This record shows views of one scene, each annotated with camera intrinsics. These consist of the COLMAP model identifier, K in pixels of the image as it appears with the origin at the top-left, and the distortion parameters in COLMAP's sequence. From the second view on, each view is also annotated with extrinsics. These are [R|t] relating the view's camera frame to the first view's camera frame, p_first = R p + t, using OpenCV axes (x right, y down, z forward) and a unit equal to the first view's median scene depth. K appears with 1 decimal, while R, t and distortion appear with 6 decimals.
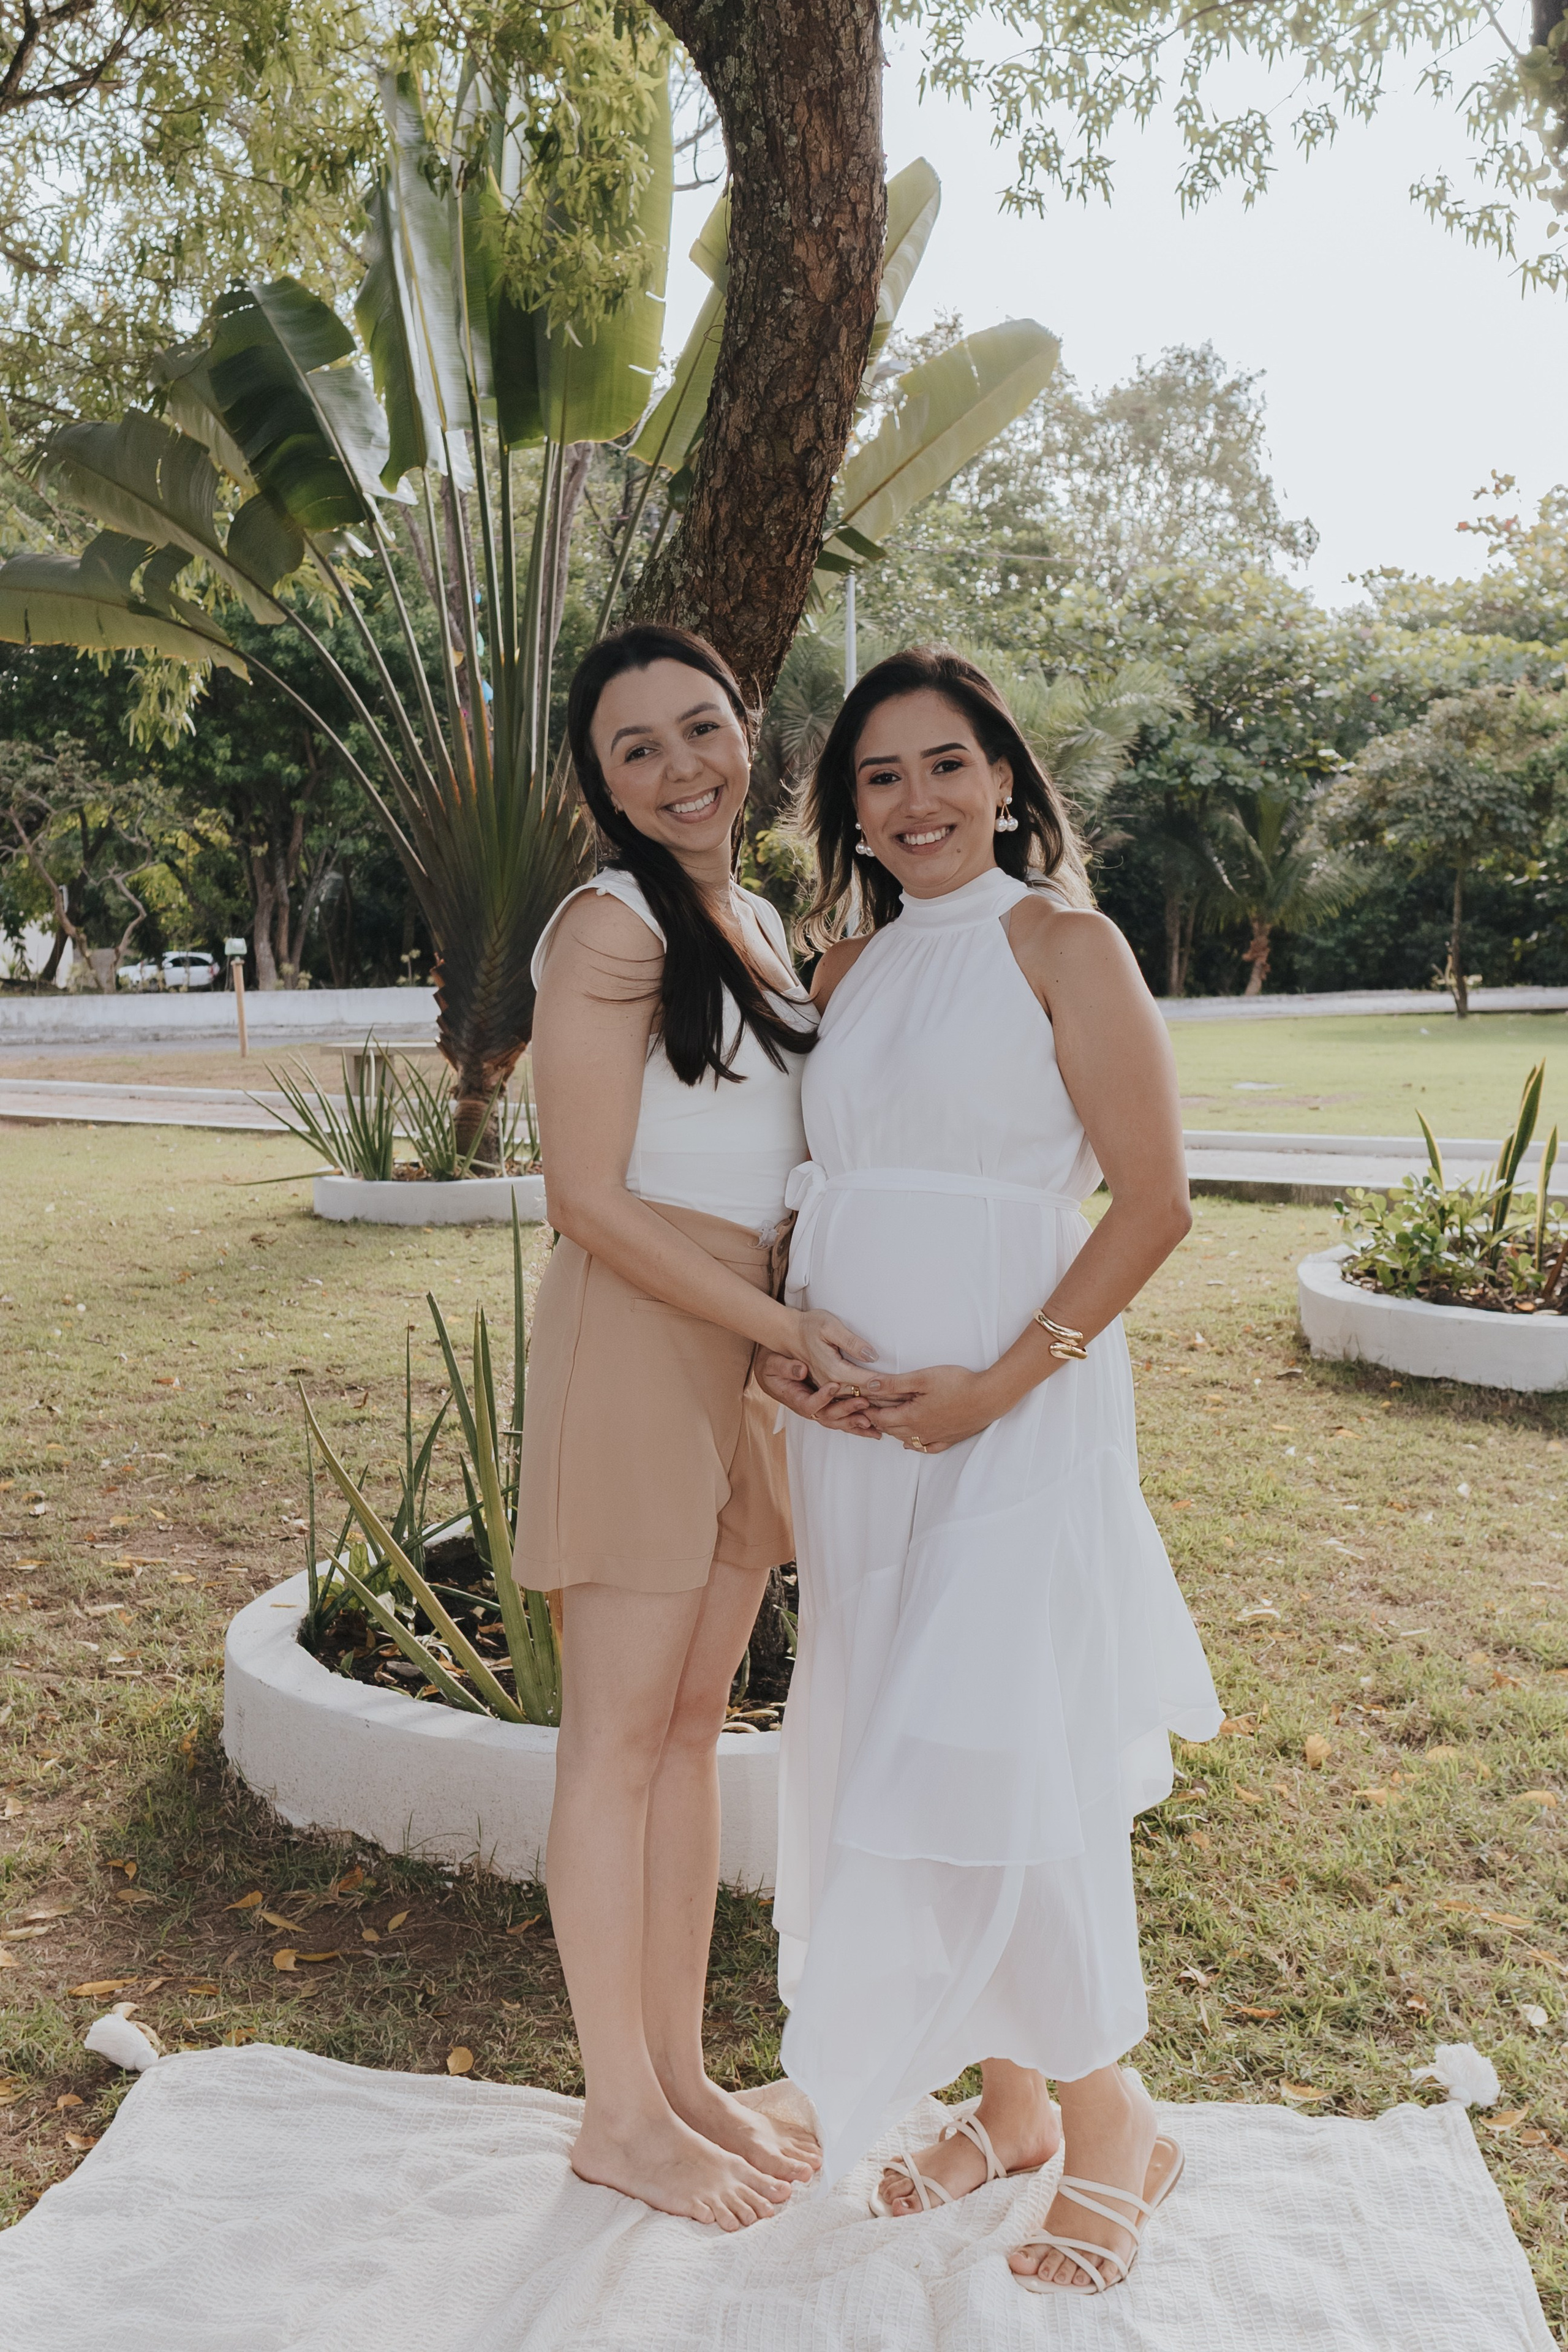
lens RADIAL K [[2627.5, 0, 789.8], [0, 2627.5, 1160.0], [0, 0, 1]] dist [0.414058, -0.440337]
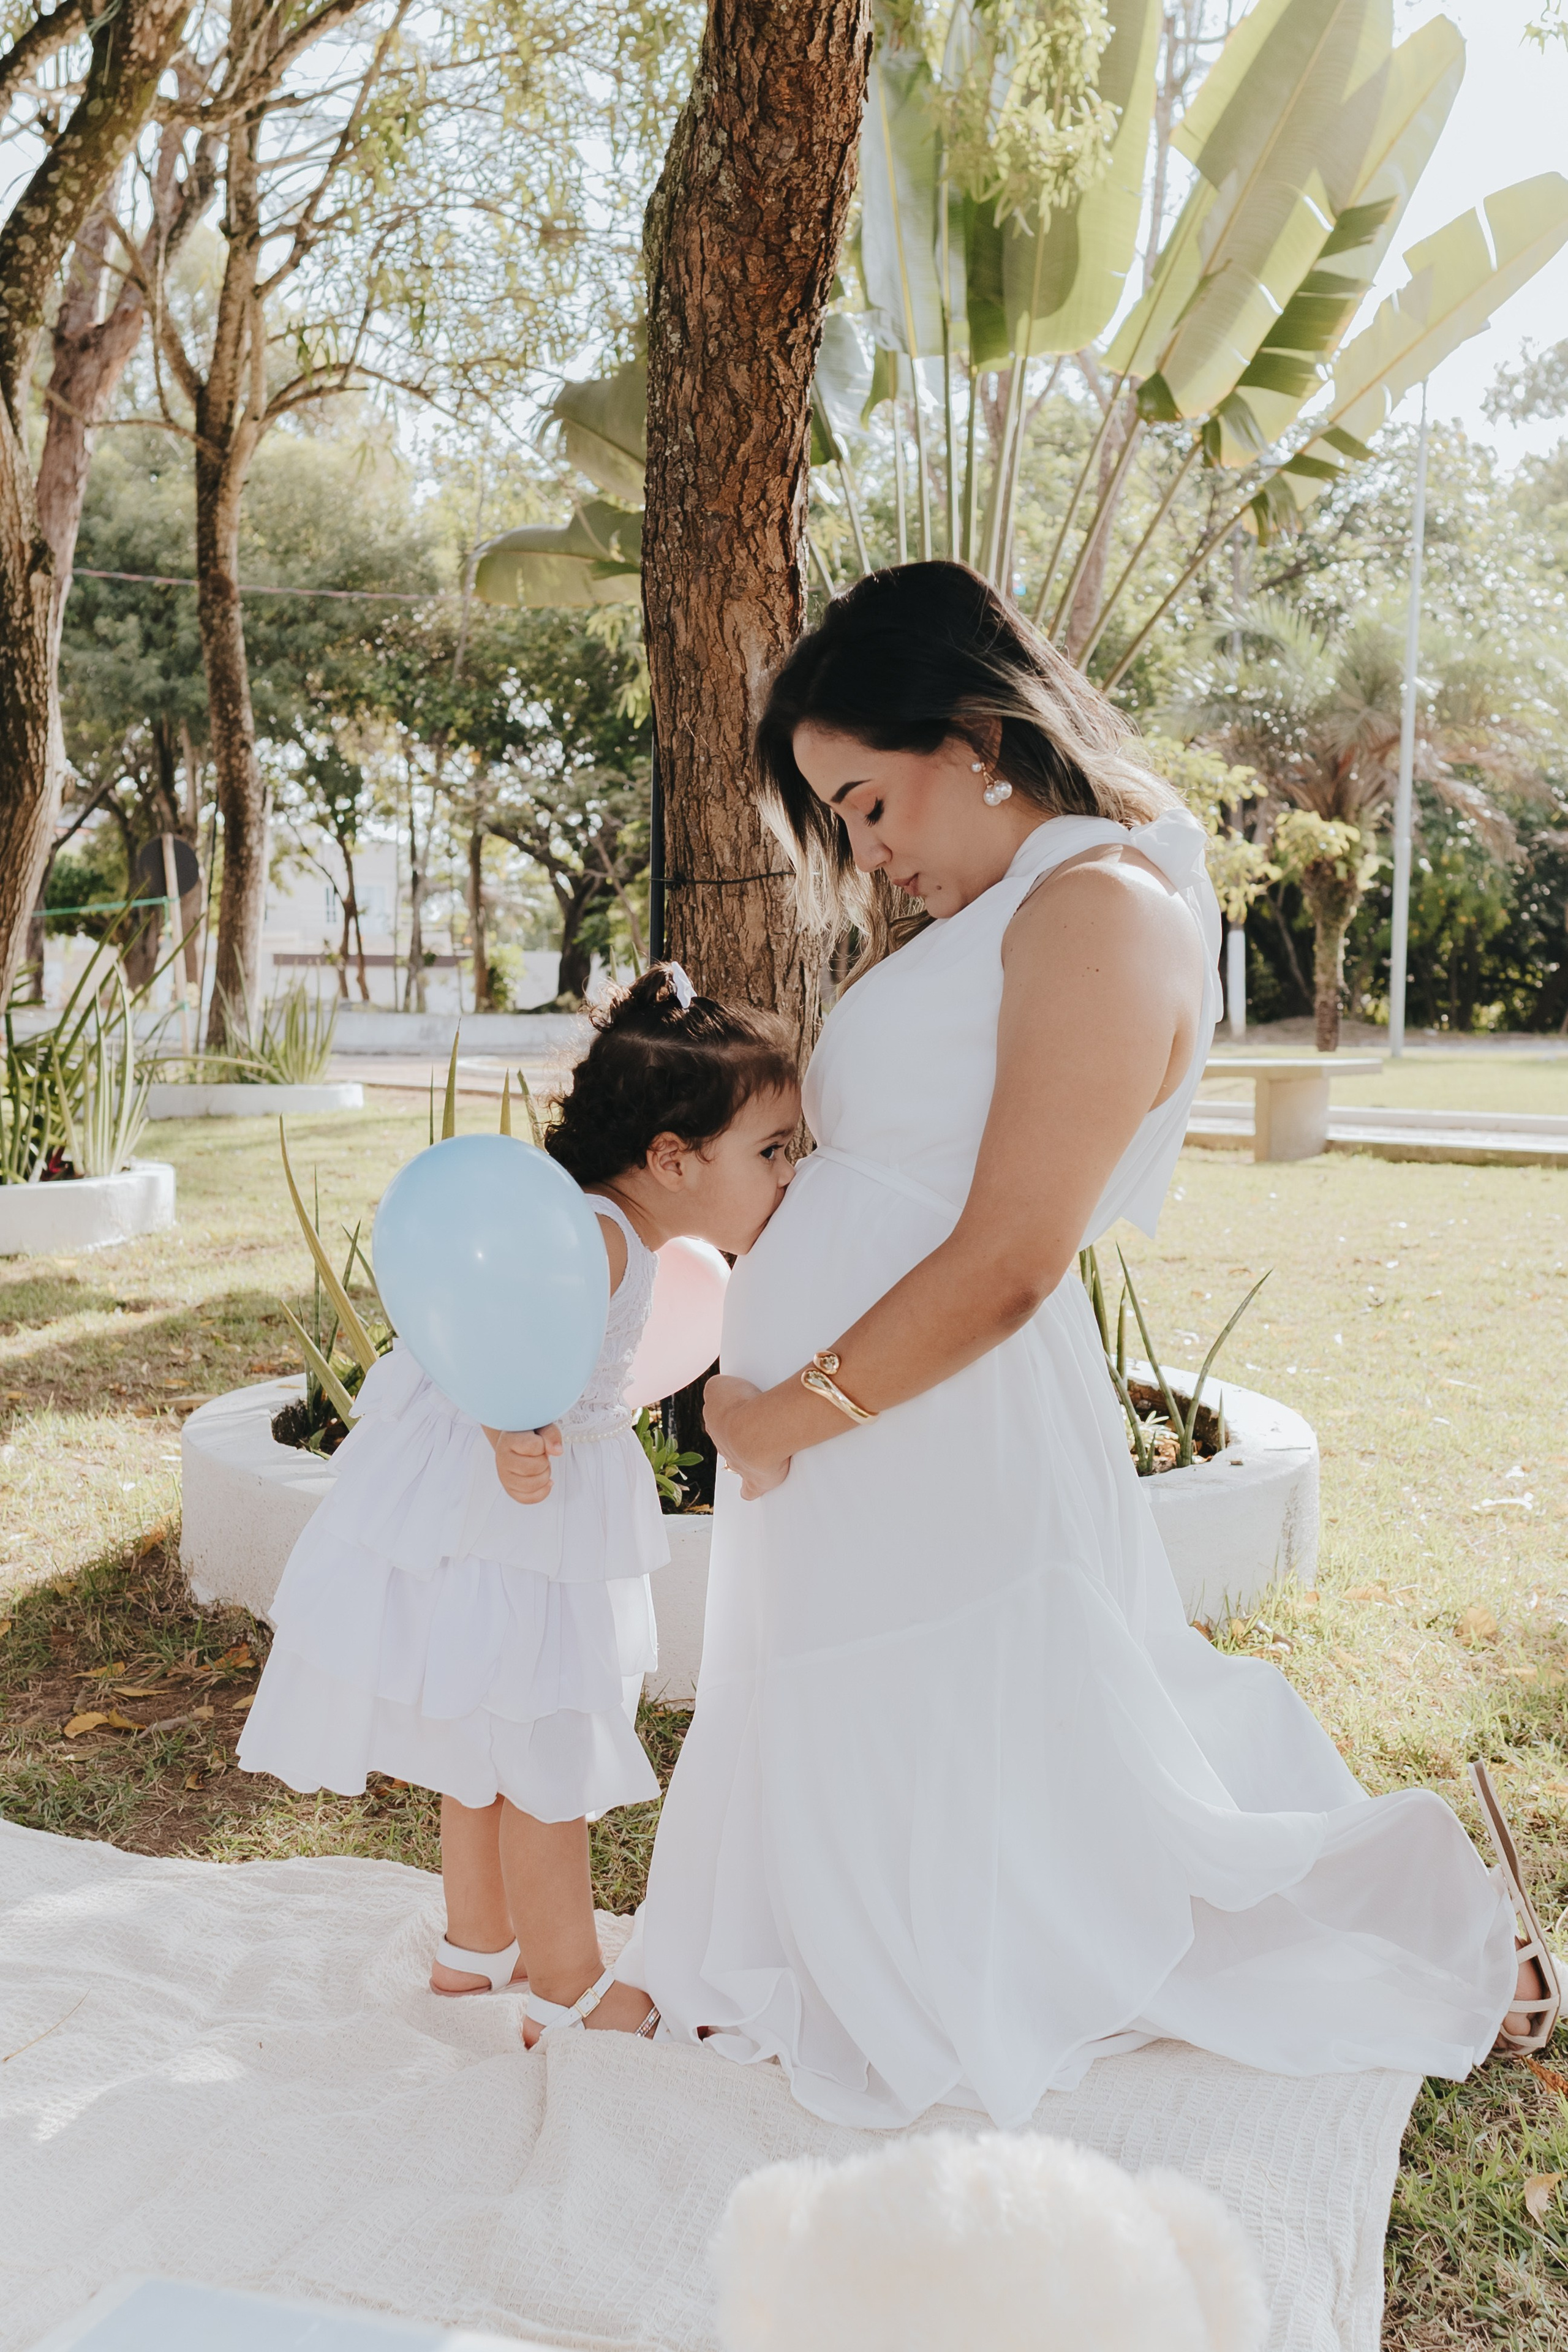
lens RADIAL K [[2618.0, 0, 795.3], [0, 2618.0, 1203.6], [0, 0, 1]] dist [0.350549, -0.334976]
pose [[0.974574, 0.035214, -0.221281, 0.062424], [-0.036491, 0.999333, -0.001684, 0.038804], [0.221074, 0.009716, 0.975209, 0.072547]]
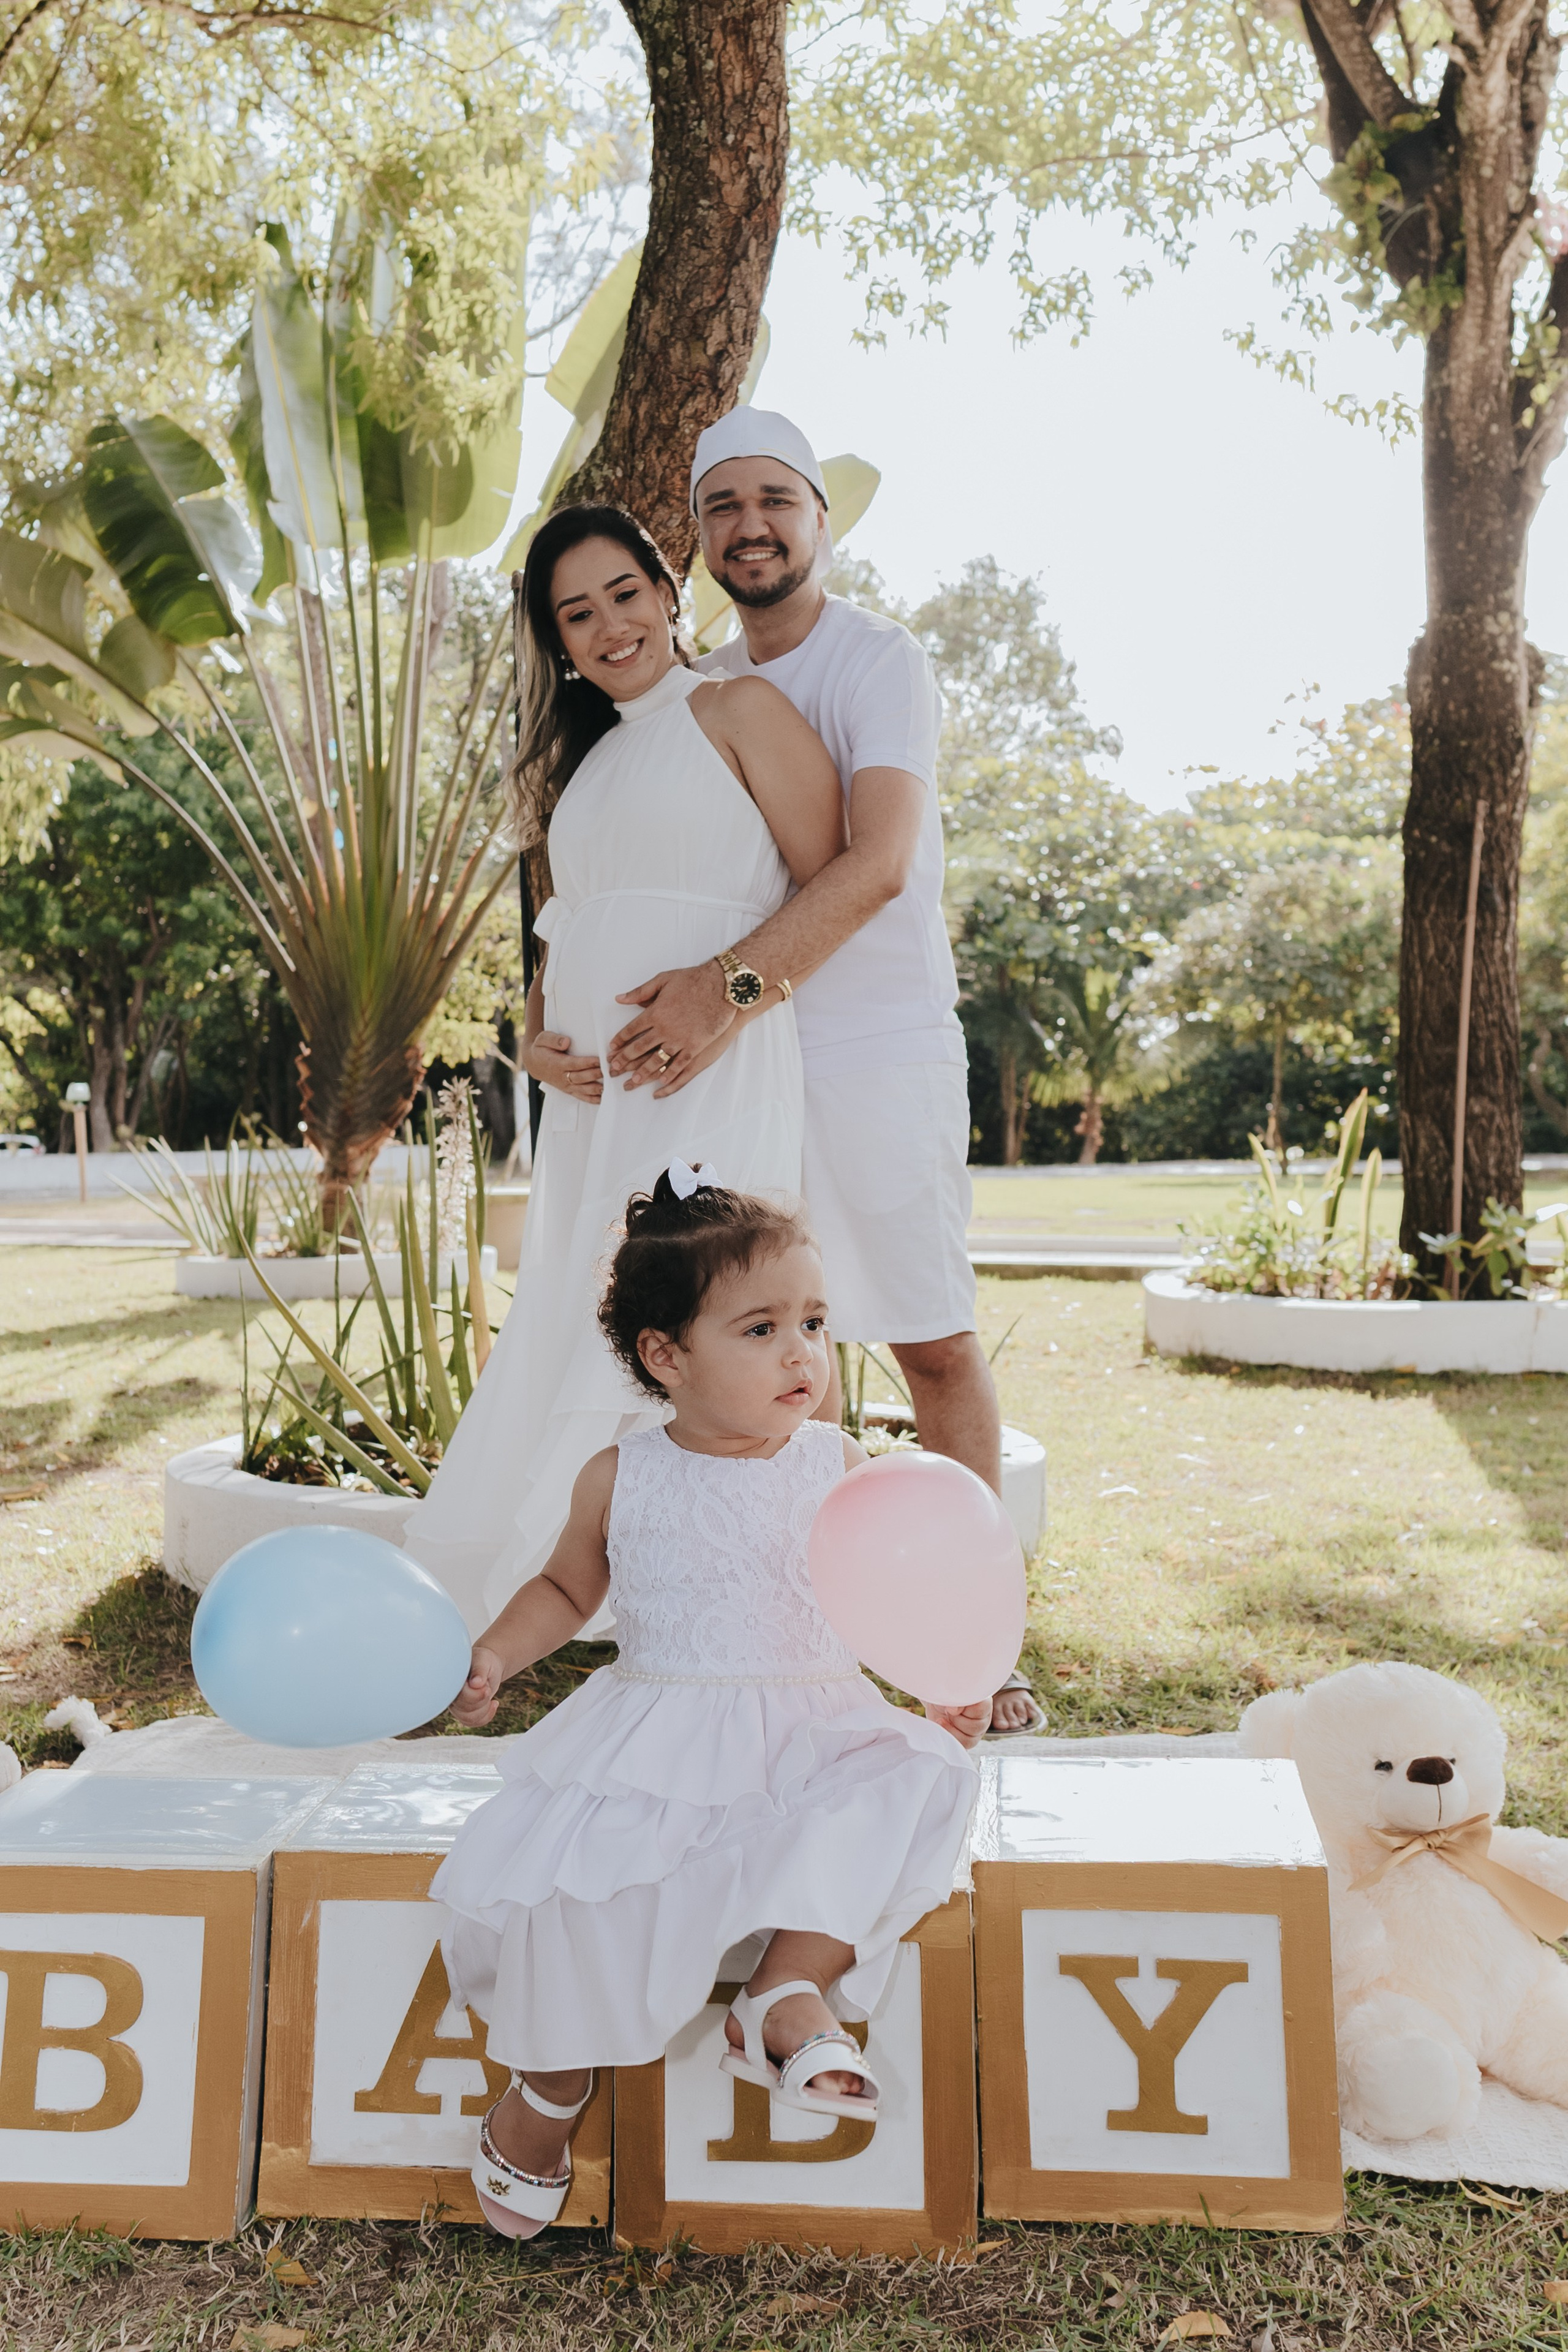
lens RADIAL K [[2630.3, 0, 787.6], [0, 2630.3, 1166.6], [0, 0, 1]] dist [0.385701, -0.397611]
pose [[0.998132, 0.002477, 0.061050, -0.010756], [0.001993, 0.997326, -0.073055, 0.050295], [-0.061068, 0.073041, 0.995458, -0.030417]]
